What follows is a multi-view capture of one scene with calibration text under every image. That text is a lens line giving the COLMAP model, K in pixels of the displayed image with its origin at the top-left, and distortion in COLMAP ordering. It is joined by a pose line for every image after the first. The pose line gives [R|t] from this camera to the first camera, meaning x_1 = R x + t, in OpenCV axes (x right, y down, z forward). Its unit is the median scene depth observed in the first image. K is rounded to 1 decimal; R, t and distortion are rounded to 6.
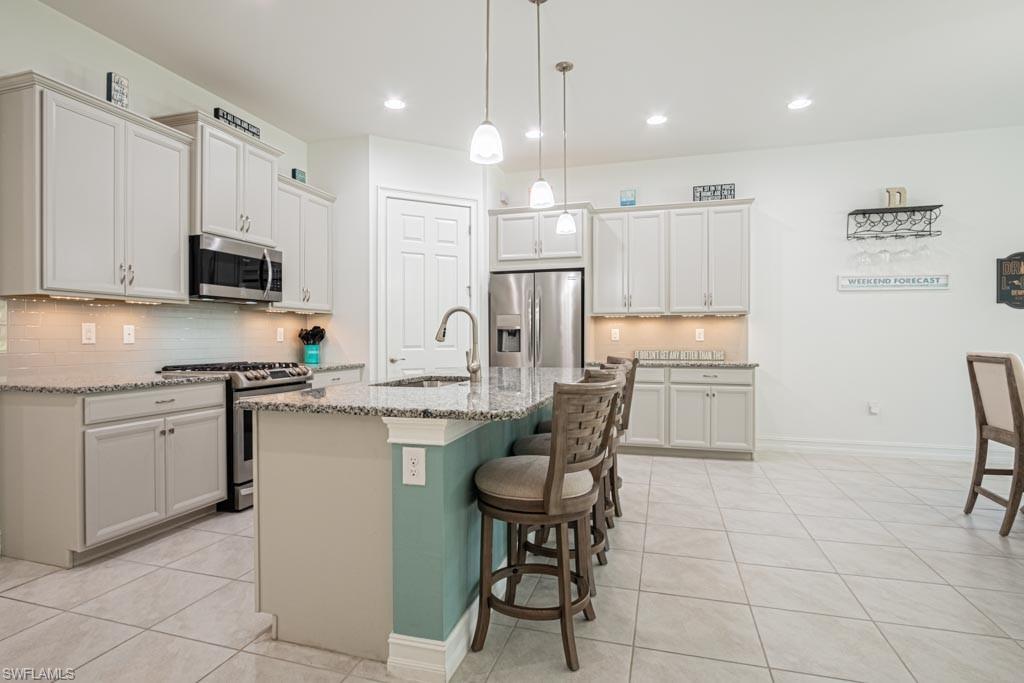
lens RADIAL K [[564.1, 0, 512.0], [0, 564.1, 341.5], [0, 0, 1]] dist [-0.002535, 0.000000]
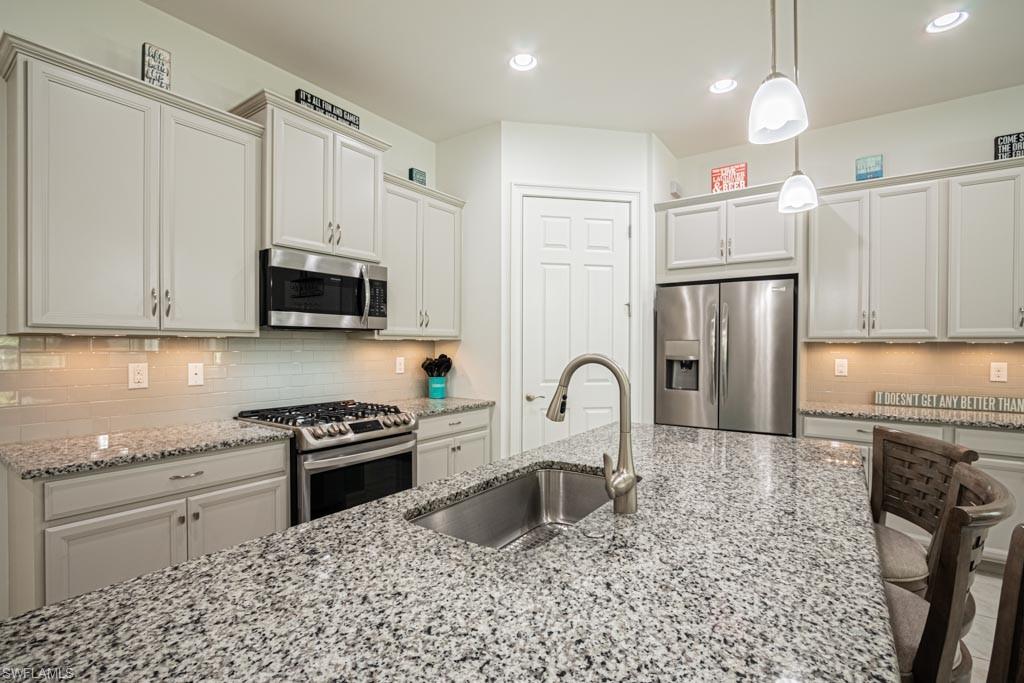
lens RADIAL K [[477.0, 0, 512.0], [0, 477.0, 341.5], [0, 0, 1]] dist [0.001139, -0.006416]
pose [[0.943959, 0.005342, -0.330019, -0.012211], [-0.008591, 0.999928, -0.008388, -0.048465], [0.329951, 0.010753, 0.943937, 0.409827]]
